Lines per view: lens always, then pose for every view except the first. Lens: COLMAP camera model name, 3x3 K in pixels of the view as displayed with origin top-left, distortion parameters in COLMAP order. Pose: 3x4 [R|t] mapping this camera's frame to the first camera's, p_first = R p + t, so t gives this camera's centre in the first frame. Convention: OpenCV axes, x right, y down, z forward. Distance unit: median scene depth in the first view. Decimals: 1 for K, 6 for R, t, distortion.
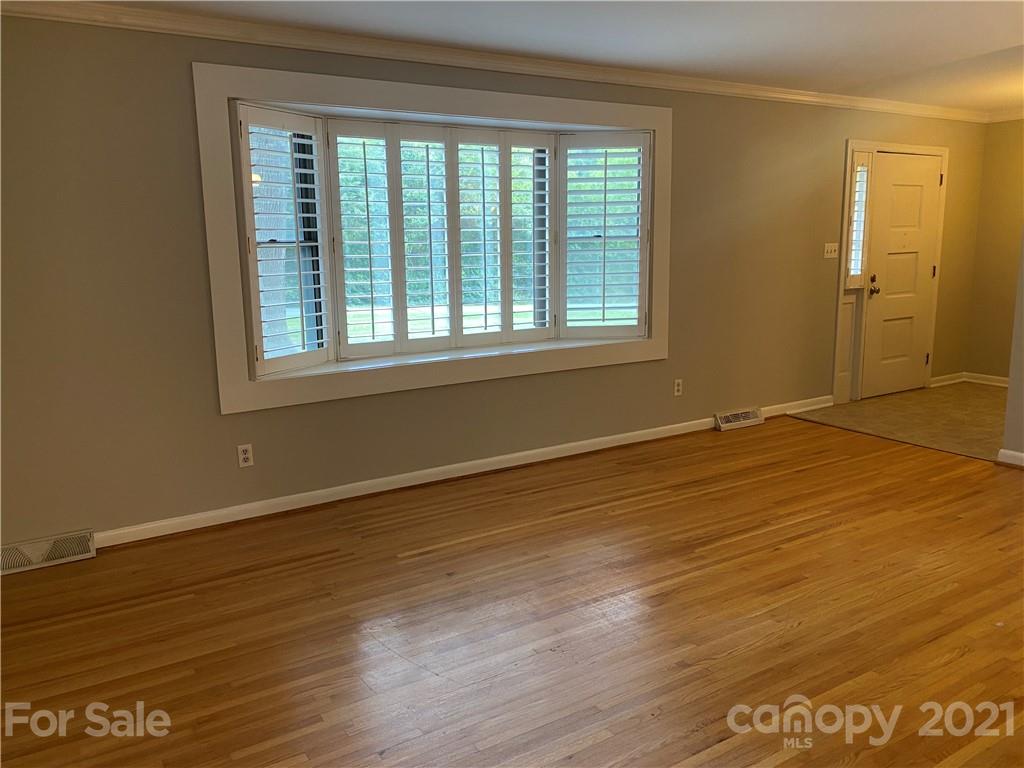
lens RADIAL K [[768.5, 0, 516.2], [0, 768.5, 369.2], [0, 0, 1]] dist [0.036791, -0.047525]
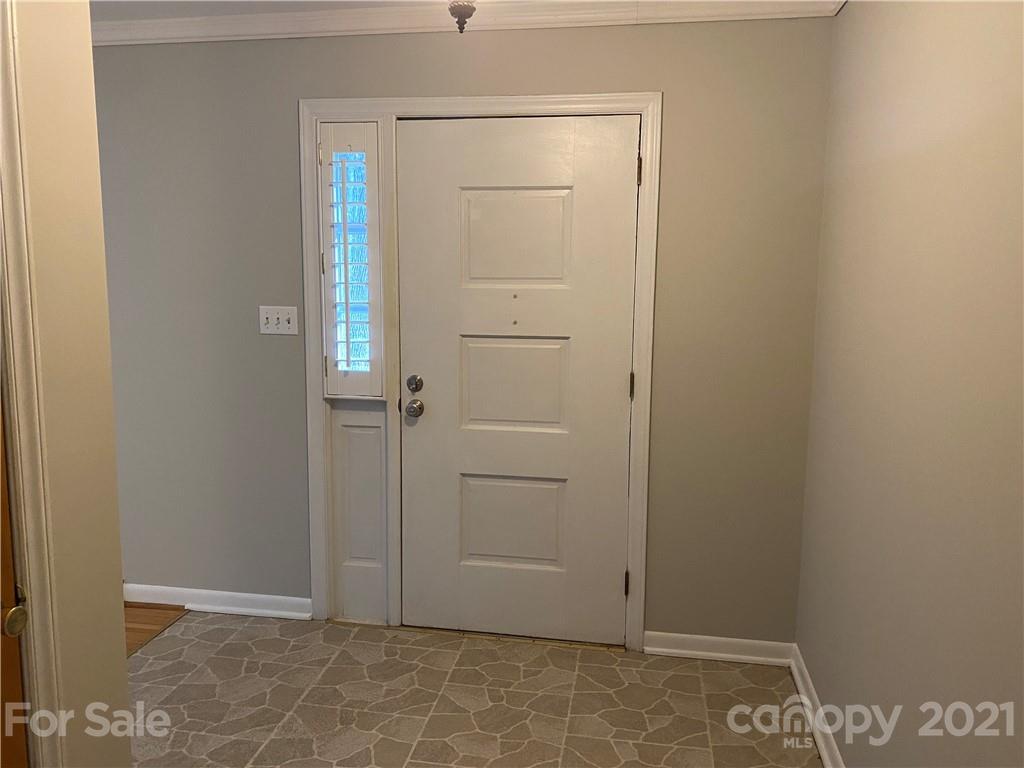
lens RADIAL K [[768.5, 0, 516.2], [0, 768.5, 369.2], [0, 0, 1]] dist [0.036791, -0.047525]
pose [[0.749763, 0.108704, -0.652716, 0.868561], [-0.133067, 0.991032, 0.012196, -0.148871], [0.648188, 0.077711, 0.757504, 0.718611]]
